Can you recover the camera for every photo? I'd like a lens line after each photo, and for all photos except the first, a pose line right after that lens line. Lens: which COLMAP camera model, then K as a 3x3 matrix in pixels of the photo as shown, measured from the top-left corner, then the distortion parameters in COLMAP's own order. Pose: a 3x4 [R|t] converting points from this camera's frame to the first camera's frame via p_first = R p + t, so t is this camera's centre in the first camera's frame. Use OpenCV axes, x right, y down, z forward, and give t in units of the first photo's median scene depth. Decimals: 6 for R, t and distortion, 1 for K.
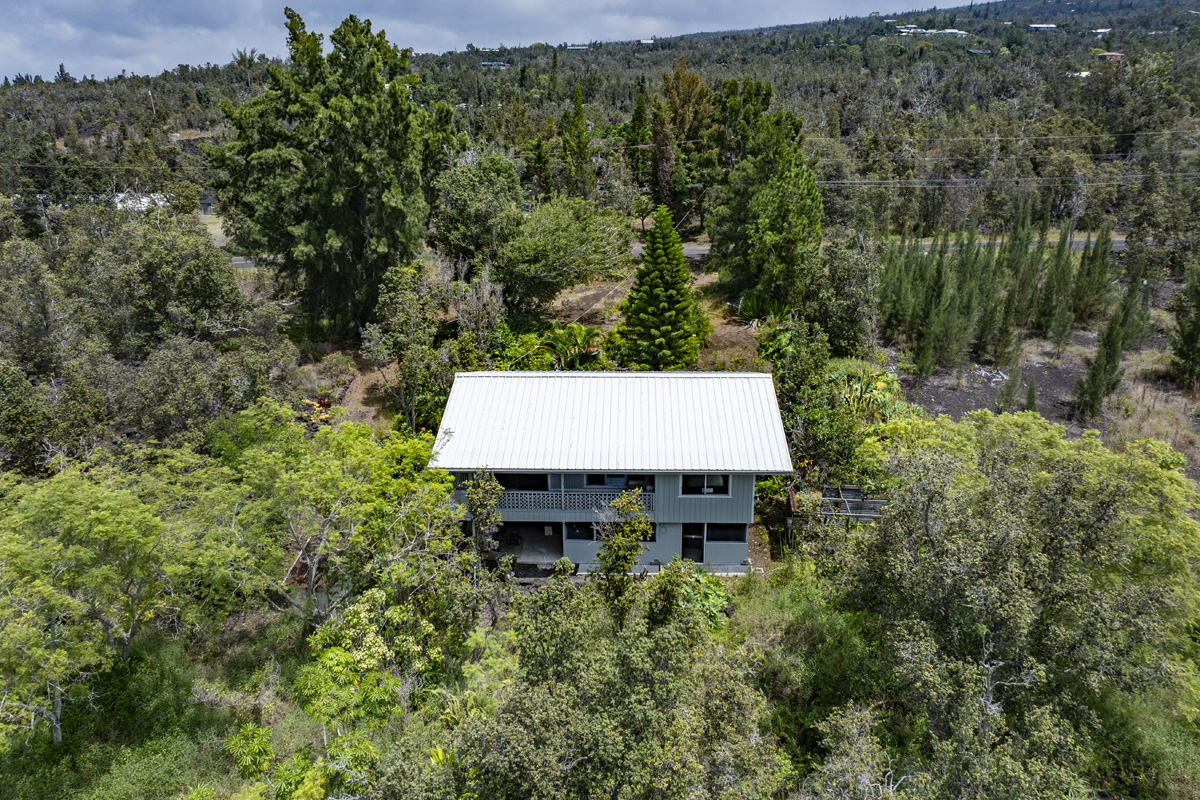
lens RADIAL K [[760.3, 0, 605.1], [0, 760.3, 400.9], [0, 0, 1]] dist [-0.024797, 0.001355]
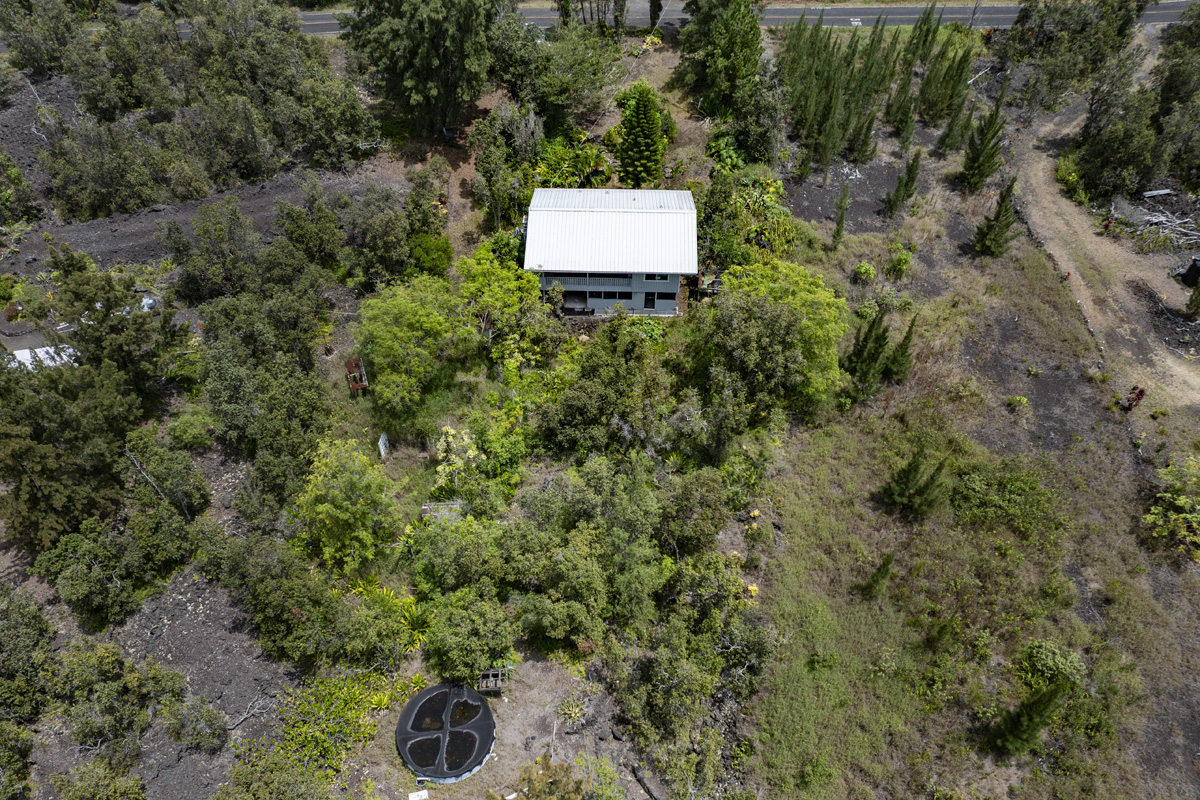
lens RADIAL K [[760.3, 0, 605.1], [0, 760.3, 400.9], [0, 0, 1]] dist [-0.024797, 0.001355]
pose [[0.999801, 0.007323, 0.018555, -0.040020], [-0.015235, 0.880778, 0.473284, -0.509931], [-0.012877, -0.473472, 0.880714, -0.884099]]
